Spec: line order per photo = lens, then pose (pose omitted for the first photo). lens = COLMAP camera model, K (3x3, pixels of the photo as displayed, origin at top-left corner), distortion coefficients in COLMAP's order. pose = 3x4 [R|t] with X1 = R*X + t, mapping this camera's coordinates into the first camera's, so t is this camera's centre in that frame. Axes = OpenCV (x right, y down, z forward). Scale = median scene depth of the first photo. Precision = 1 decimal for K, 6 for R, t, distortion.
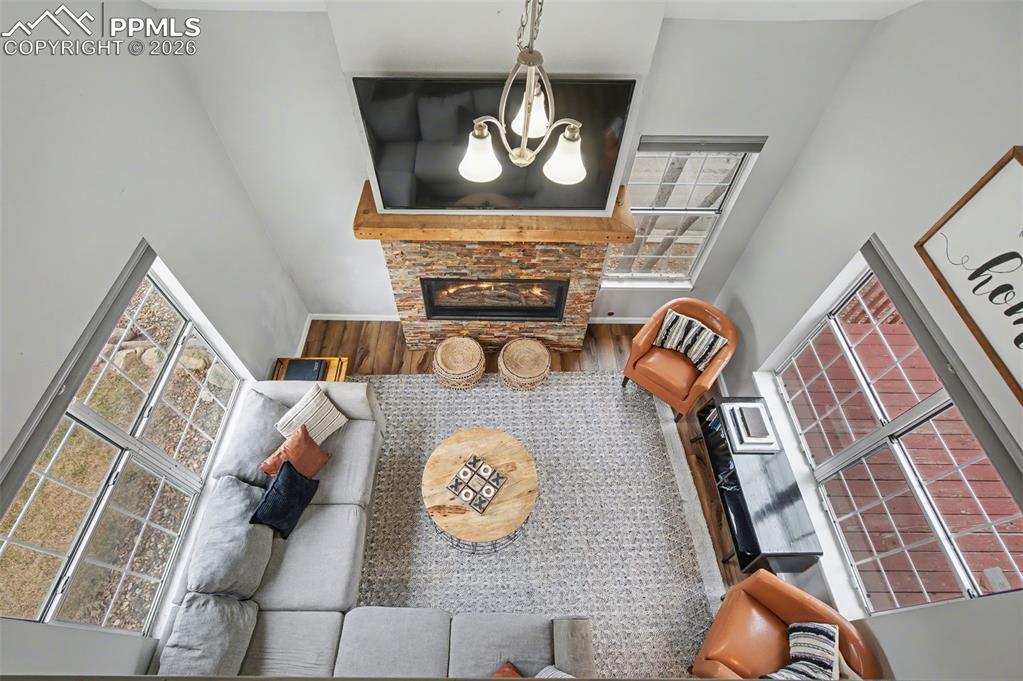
lens RADIAL K [[472.7, 0, 496.2], [0, 472.7, 345.2], [0, 0, 1]] dist [-0.000531, 0.000191]
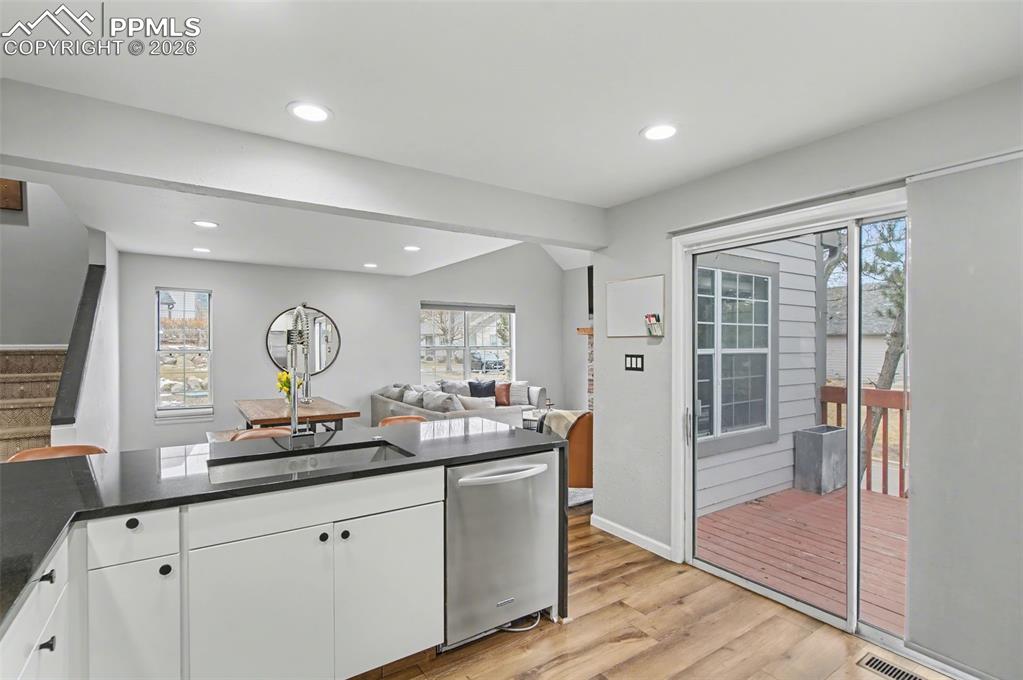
lens RADIAL K [[479.1, 0, 497.4], [0, 479.1, 344.4], [0, 0, 1]] dist [-0.000728, 0.000993]
pose [[0.550131, -0.007320, -0.835046, 1.292127], [-0.677225, 0.581153, -0.451252, 1.001634], [0.488592, 0.813762, 0.314753, 0.090942]]
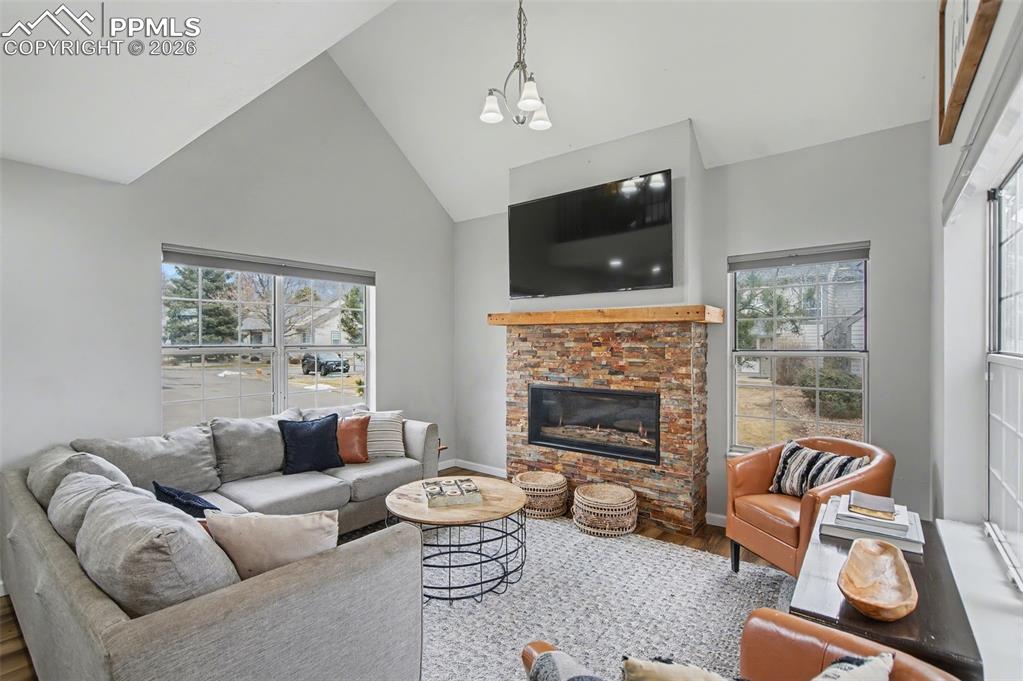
lens RADIAL K [[479.1, 0, 497.4], [0, 479.1, 344.9], [0, 0, 1]] dist [-0.000728, 0.000993]
pose [[0.783043, -0.002029, -0.621964, 0.501031], [-0.504143, 0.583579, -0.636613, 0.578580], [0.364257, 0.812054, 0.455944, 0.386801]]
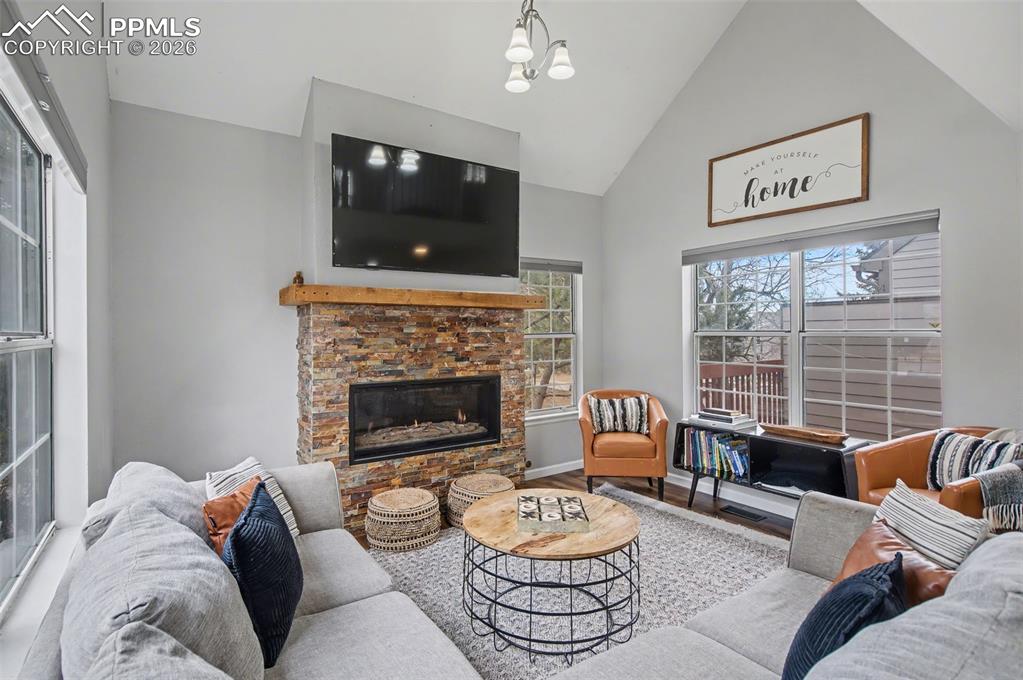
lens RADIAL K [[500.1, 0, 497.4], [0, 500.1, 331.9], [0, 0, 1]] dist [-0.001414, 0.000354]
pose [[0.831060, -0.011496, 0.556065, -0.441578], [0.460388, 0.575178, -0.676176, 0.529193], [-0.312062, 0.817948, 0.483300, 0.429862]]
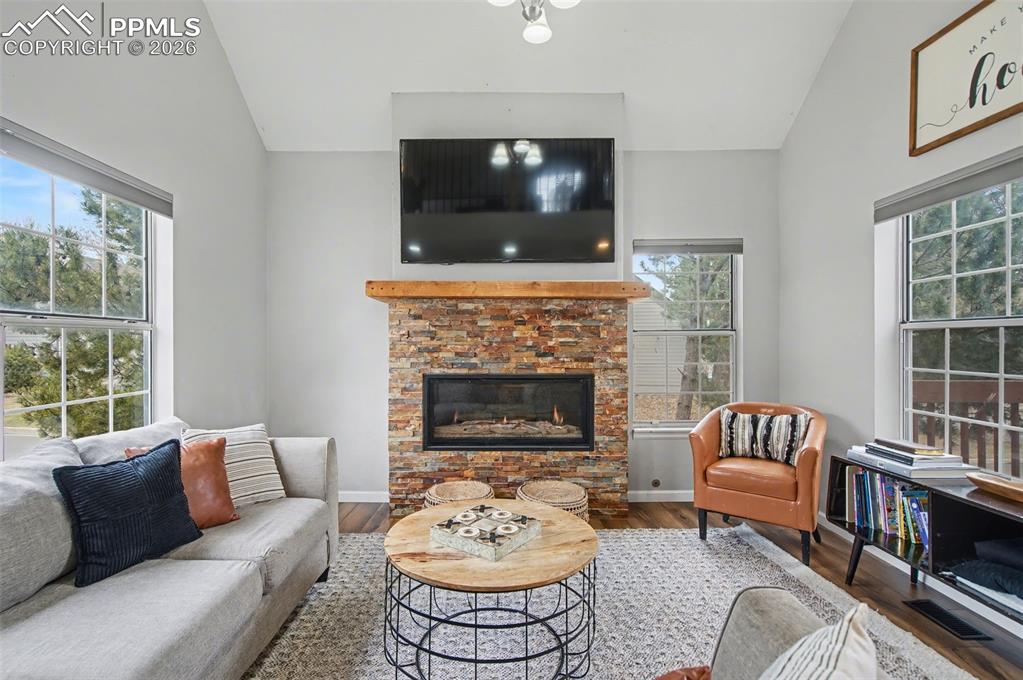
lens RADIAL K [[479.1, 0, 497.4], [0, 479.1, 344.4], [0, 0, 1]] dist [-0.000728, 0.000993]
pose [[0.999976, -0.006851, 0.000921, -0.024068], [0.004735, 0.581803, -0.813316, 0.562738], [0.005036, 0.813301, 0.581821, 0.448240]]
